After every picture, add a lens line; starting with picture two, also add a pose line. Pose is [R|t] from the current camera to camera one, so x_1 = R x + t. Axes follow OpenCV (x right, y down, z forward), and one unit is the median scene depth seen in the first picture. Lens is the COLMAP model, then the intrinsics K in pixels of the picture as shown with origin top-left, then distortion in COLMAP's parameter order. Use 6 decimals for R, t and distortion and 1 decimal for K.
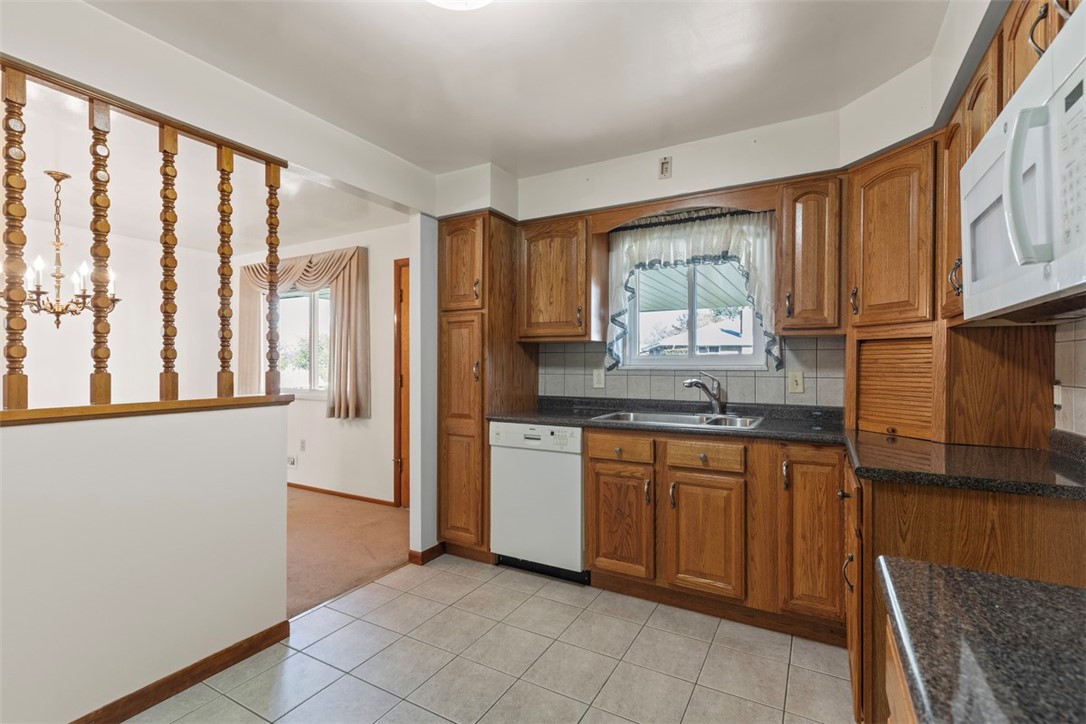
lens RADIAL K [[489.0, 0, 548.2], [0, 489.0, 366.7], [0, 0, 1]] dist [0.004659, -0.002173]
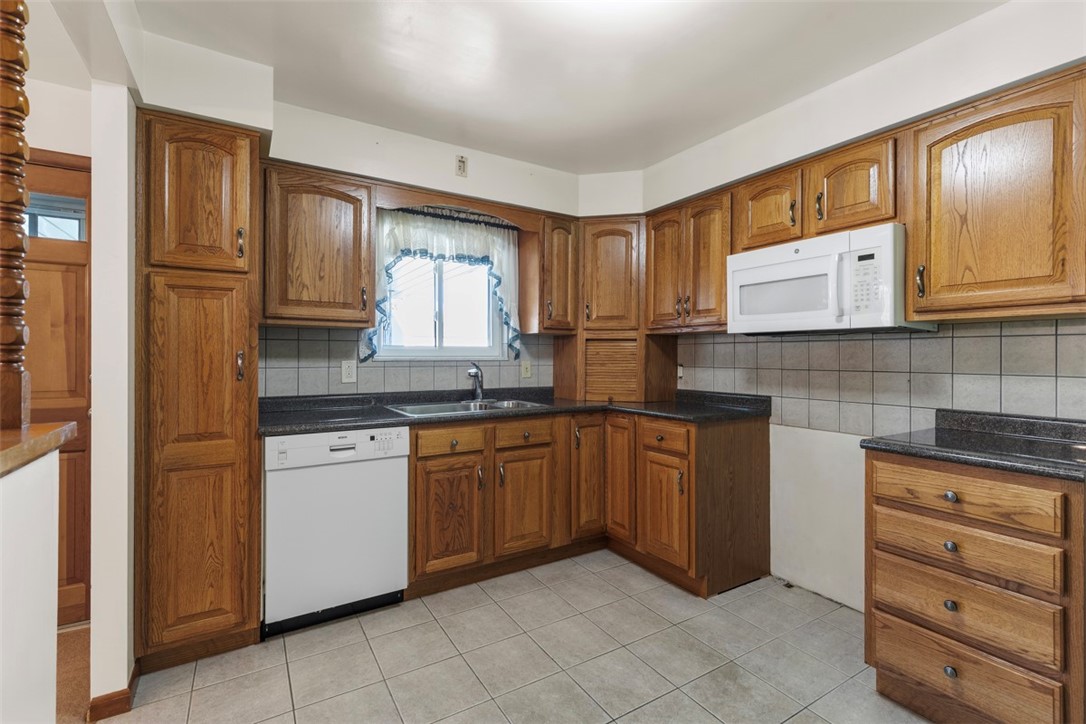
lens RADIAL K [[489.0, 0, 549.4], [0, 489.0, 357.4], [0, 0, 1]] dist [0.004659, -0.002173]
pose [[0.480110, -0.003690, 0.877200, -0.583295], [0.002037, 0.999993, 0.003091, -0.003239], [-0.877206, 0.000303, 0.480115, 0.337165]]
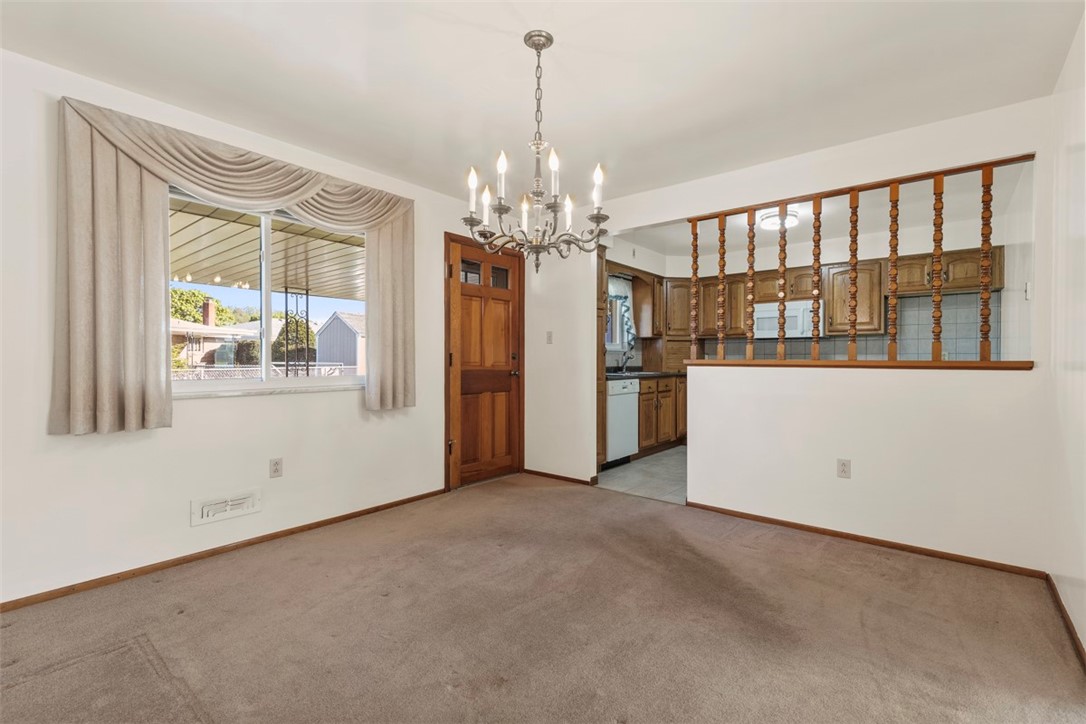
lens RADIAL K [[489.0, 0, 548.1], [0, 489.0, 362.9], [0, 0, 1]] dist [0.004659, -0.002173]
pose [[0.171247, -0.007340, 0.985201, -1.886966], [0.002923, 0.999972, 0.006942, 0.045371], [-0.985224, 0.001691, 0.171264, 1.002586]]
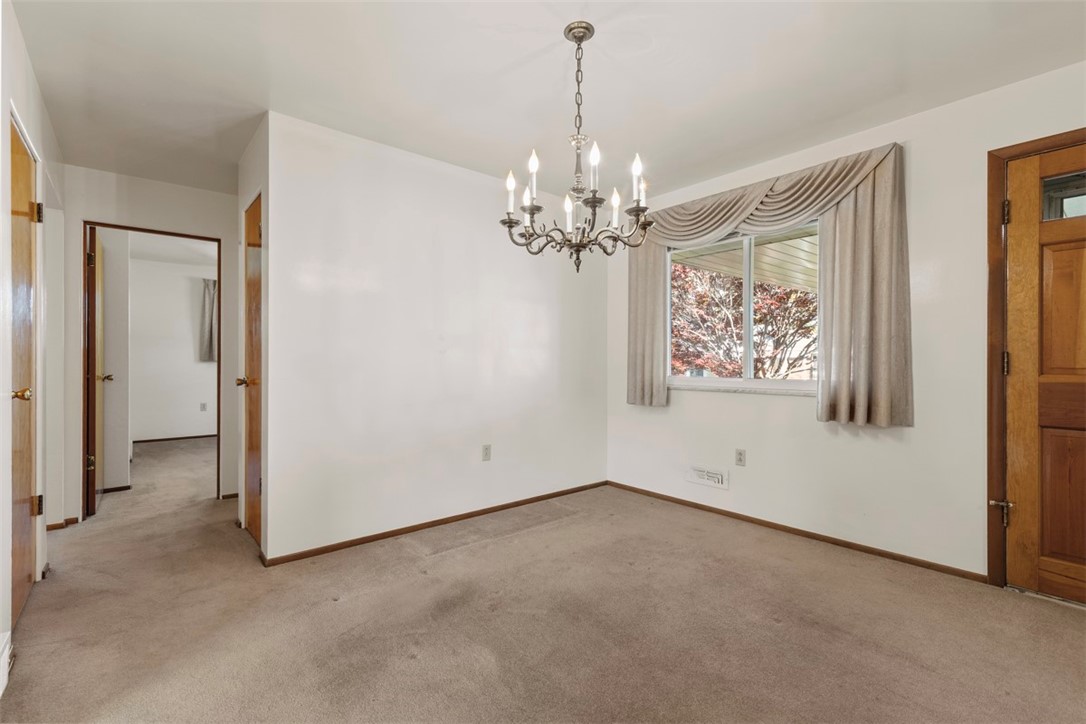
lens RADIAL K [[489.0, 0, 544.8], [0, 489.0, 362.7], [0, 0, 1]] dist [0.004659, -0.002173]
pose [[0.936831, 0.001226, -0.349781, -0.933510], [-0.001935, 0.999997, -0.001677, 0.047322], [0.349778, 0.002247, 0.936830, 0.441198]]
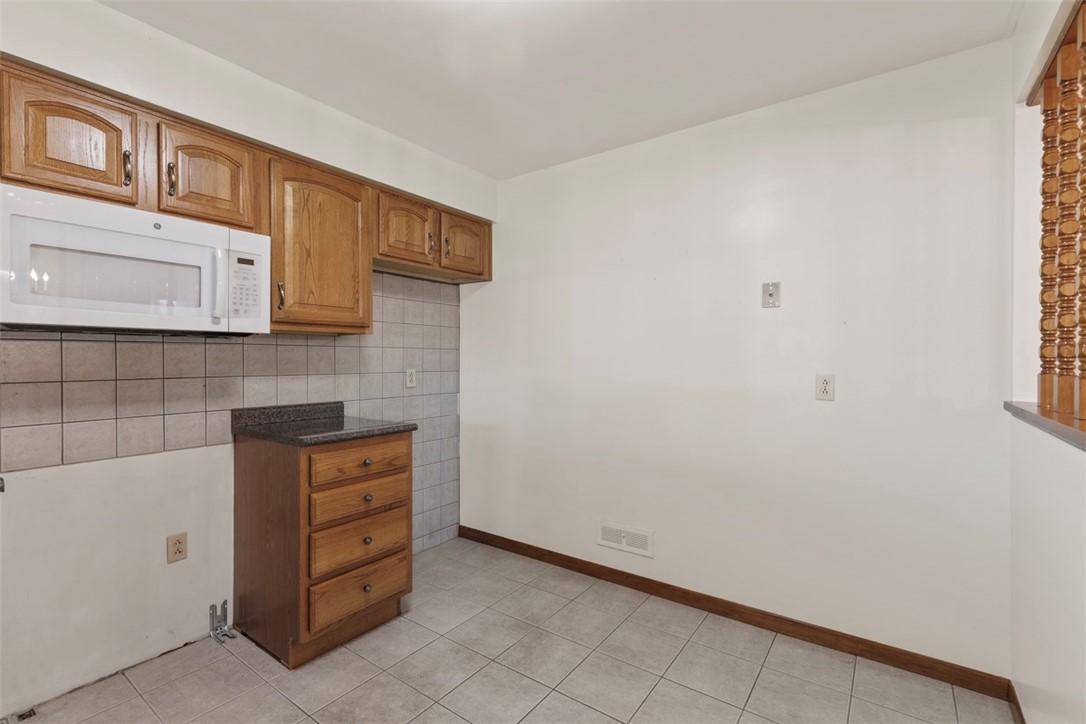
lens RADIAL K [[489.0, 0, 550.5], [0, 489.0, 363.6], [0, 0, 1]] dist [0.004659, -0.002173]
pose [[-0.994766, -0.003114, 0.102135, -0.233460], [-0.001638, 0.999893, 0.014537, -0.010159], [-0.102169, 0.014294, -0.994664, 0.952974]]
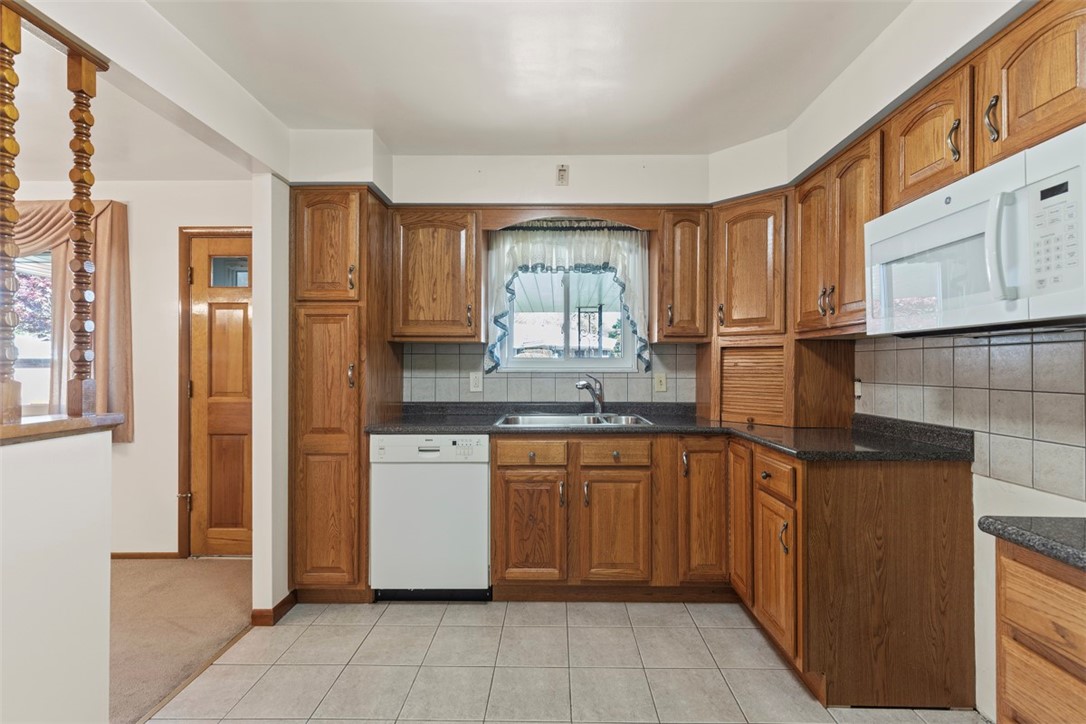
lens RADIAL K [[489.0, 0, 549.9], [0, 489.0, 366.7], [0, 0, 1]] dist [0.004659, -0.002173]
pose [[0.877869, -0.001460, 0.478899, -0.273600], [0.002442, 0.999996, -0.001427, -0.004283], [-0.478895, 0.002422, 0.877869, 0.115517]]
